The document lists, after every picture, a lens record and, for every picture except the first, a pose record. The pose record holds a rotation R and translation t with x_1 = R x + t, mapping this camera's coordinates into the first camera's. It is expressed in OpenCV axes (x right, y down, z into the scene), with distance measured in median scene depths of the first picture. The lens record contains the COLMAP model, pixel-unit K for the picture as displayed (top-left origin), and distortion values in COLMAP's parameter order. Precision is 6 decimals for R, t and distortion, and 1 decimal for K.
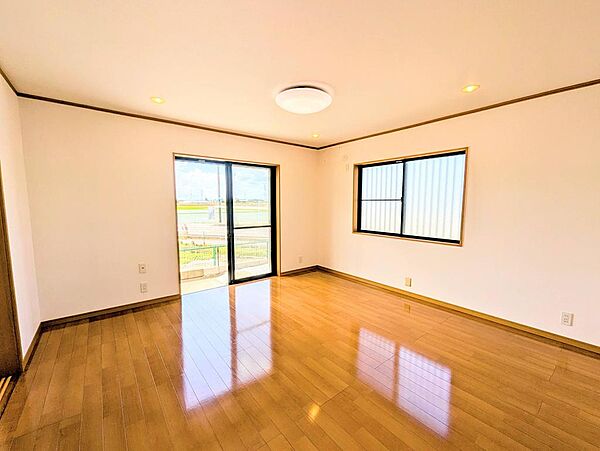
lens RADIAL K [[250.8, 0, 300.0], [0, 250.8, 225.5], [0, 0, 1]] dist [0.003708, 0.000347]
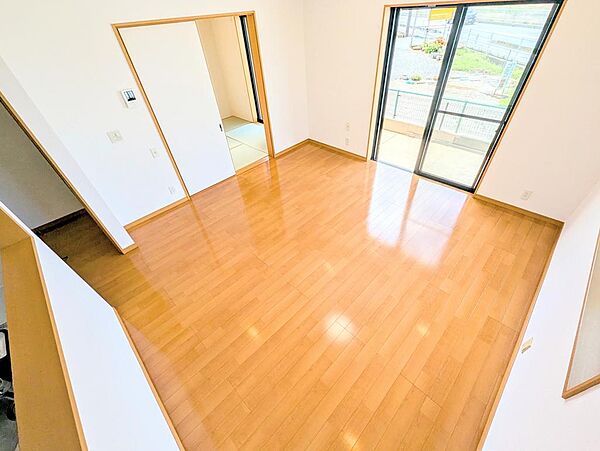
lens RADIAL K [[250.8, 0, 300.0], [0, 250.8, 225.5], [0, 0, 1]] dist [0.003708, 0.000347]
pose [[0.119860, 0.645777, -0.754059, 0.509704], [-0.033211, 0.761718, 0.647057, -0.211419], [0.992235, -0.052514, 0.112746, 0.454977]]
